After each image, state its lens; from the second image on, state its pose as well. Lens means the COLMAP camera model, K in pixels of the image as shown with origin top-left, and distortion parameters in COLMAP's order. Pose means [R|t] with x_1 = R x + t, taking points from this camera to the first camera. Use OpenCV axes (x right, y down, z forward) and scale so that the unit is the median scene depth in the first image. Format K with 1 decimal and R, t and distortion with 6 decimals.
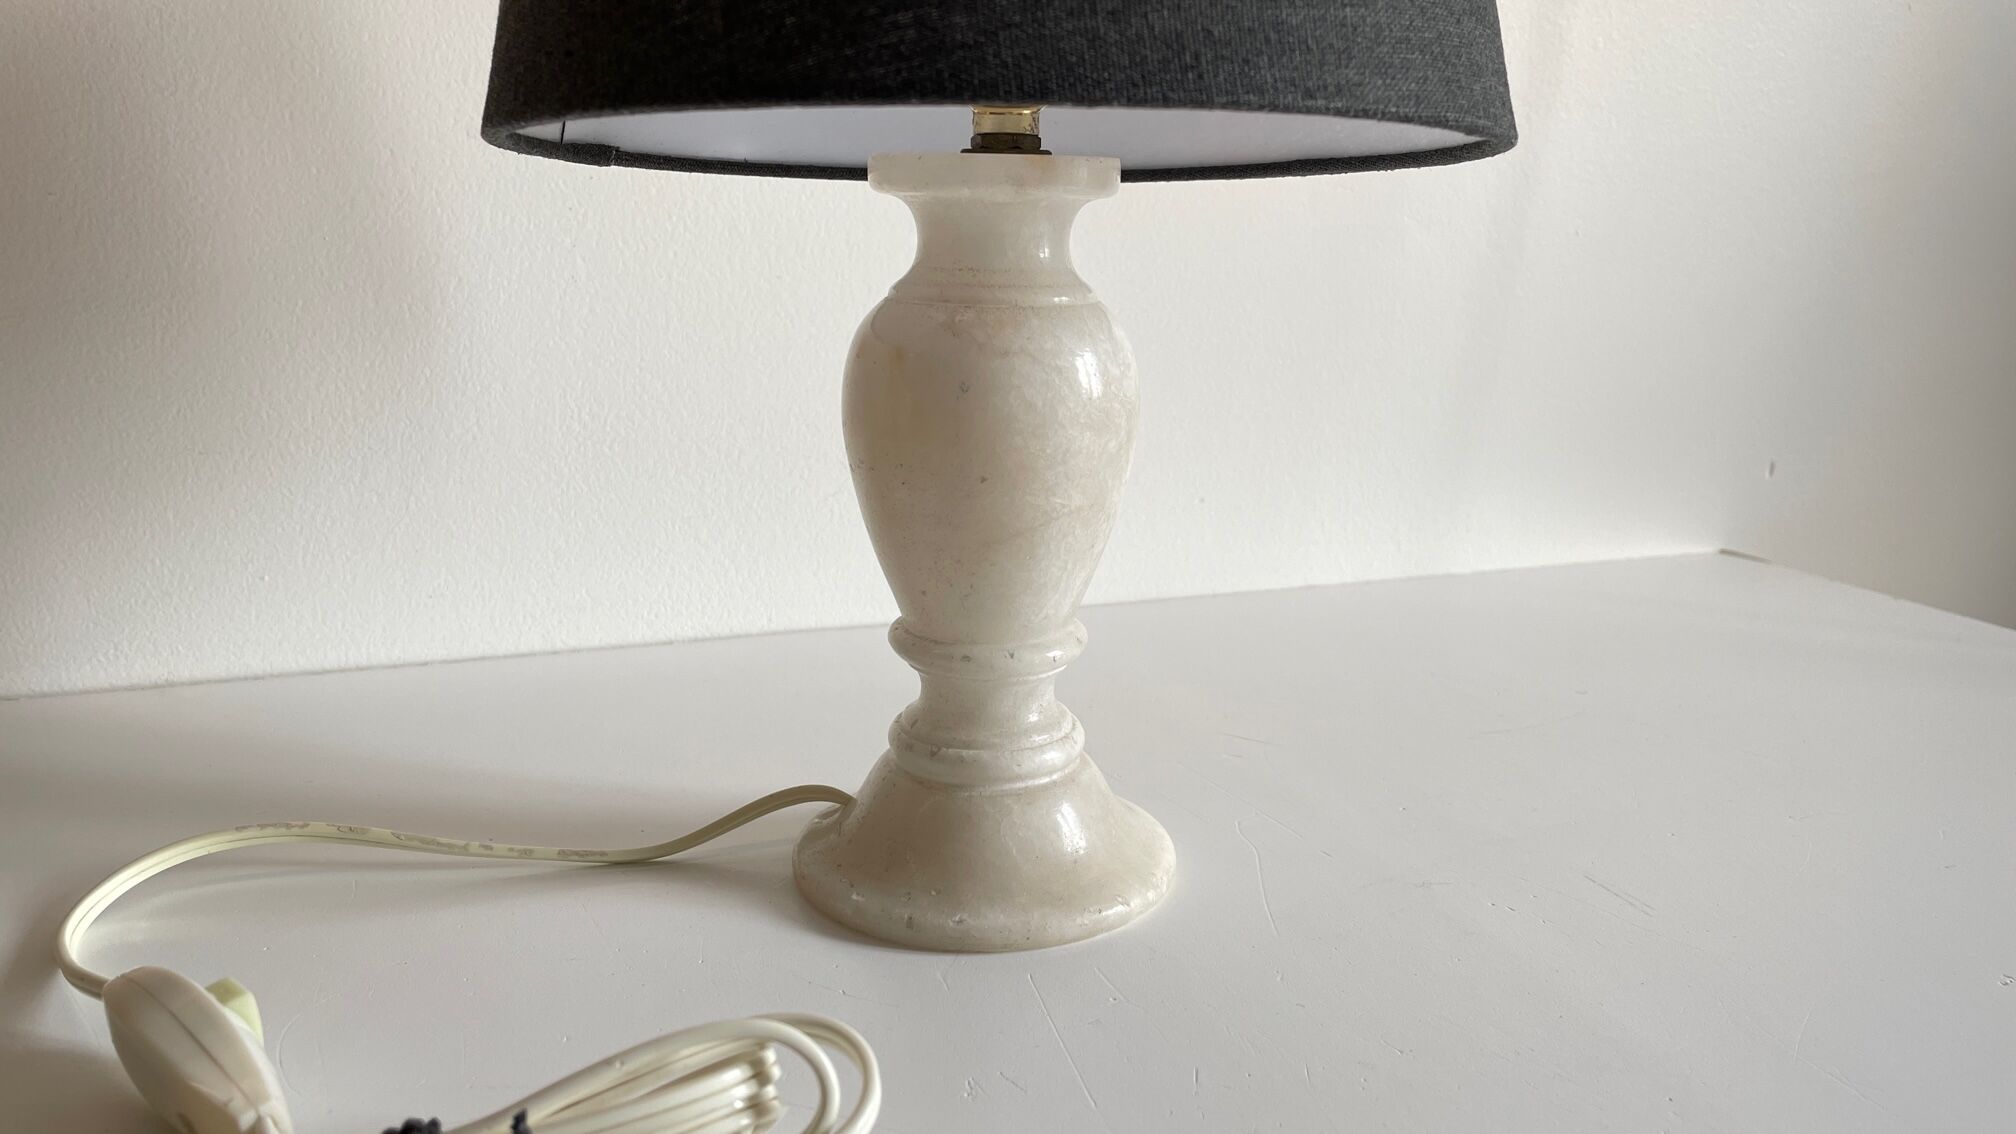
lens RADIAL K [[1585.8, 0, 1015.1], [0, 1585.8, 556.3], [0, 0, 1]] dist [0.107968, -0.157492]
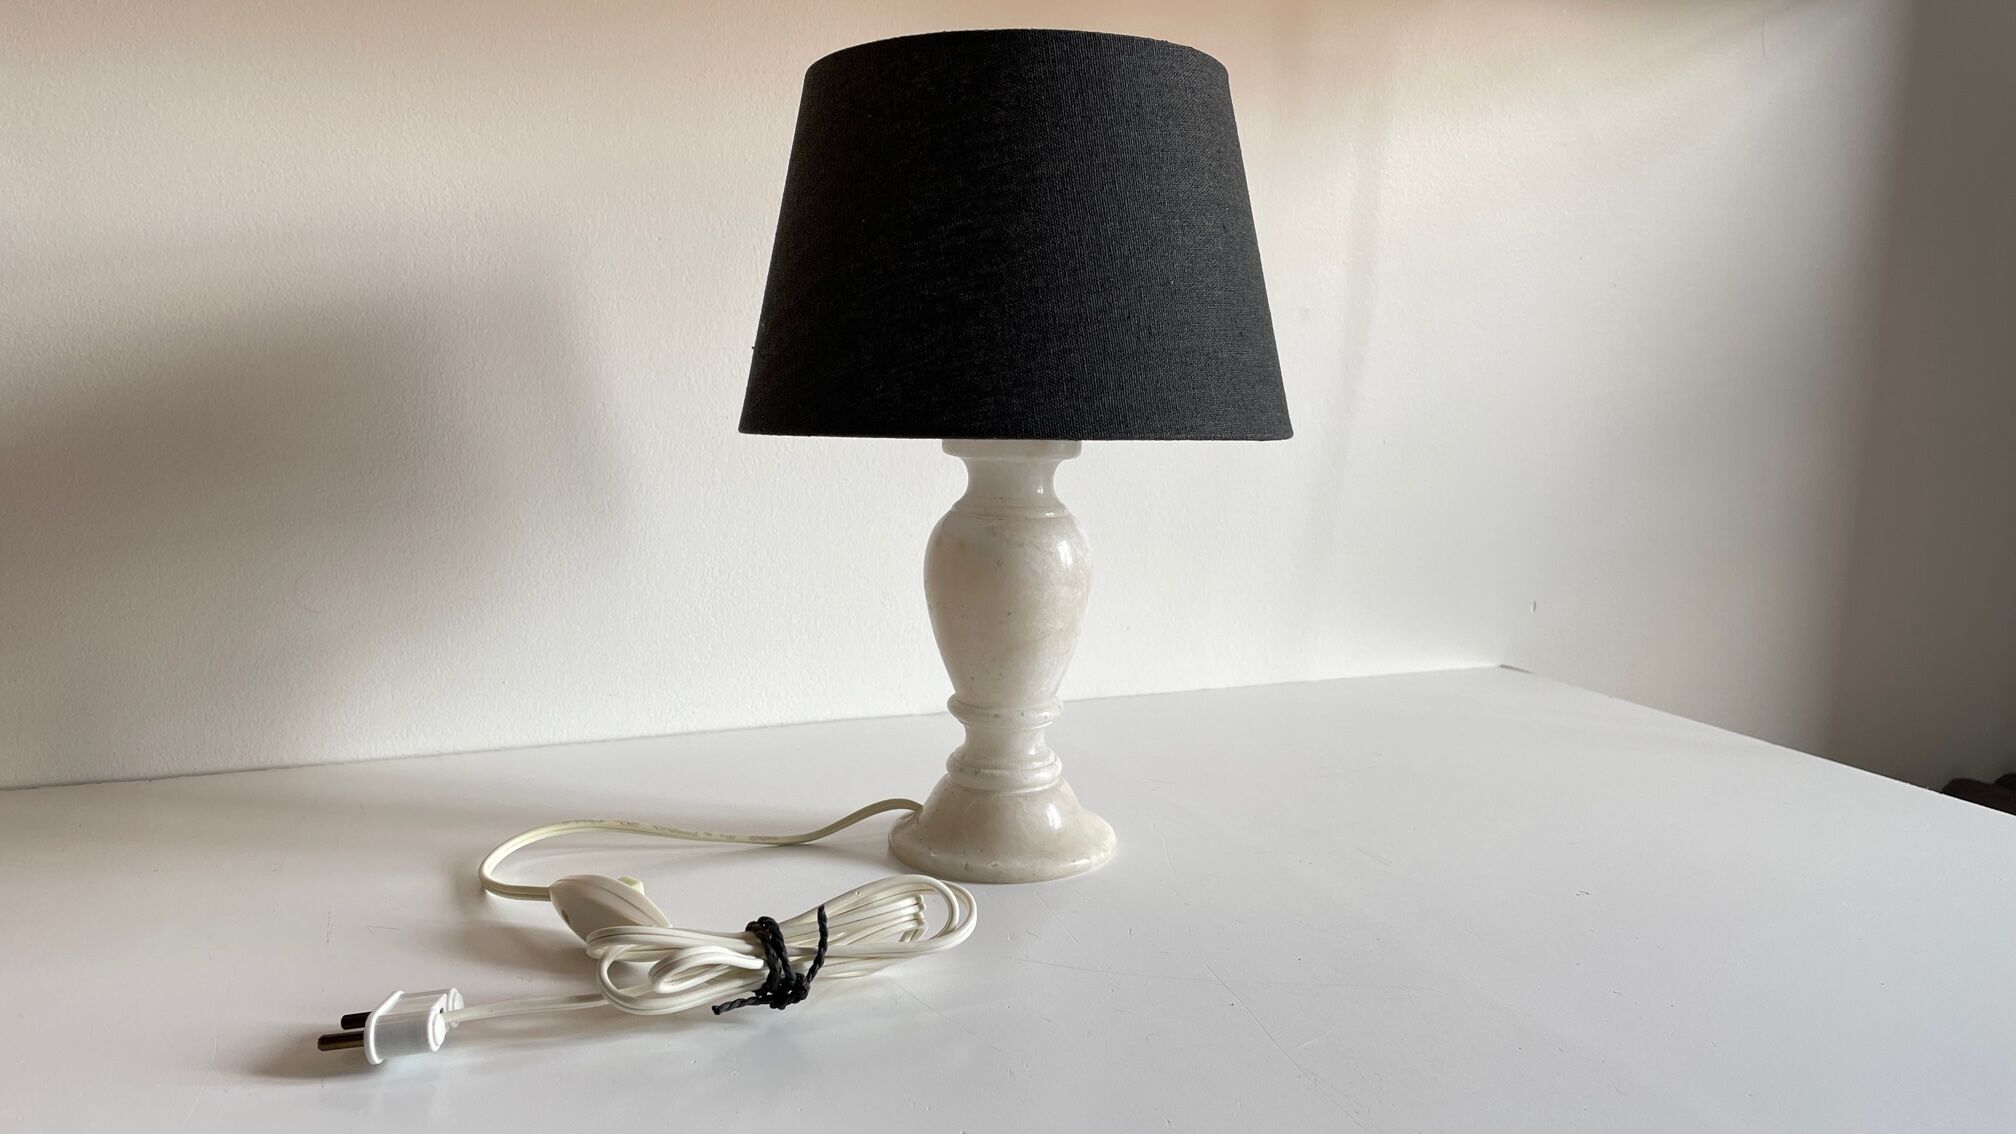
lens RADIAL K [[1532.1, 0, 1012.9], [0, 1532.1, 554.1], [0, 0, 1]] dist [0.079580, -0.002496]
pose [[0.999023, -0.001040, 0.044175, -0.084563], [0.004913, 0.996140, -0.087645, 0.033782], [-0.043914, 0.087776, 0.995172, -0.678233]]
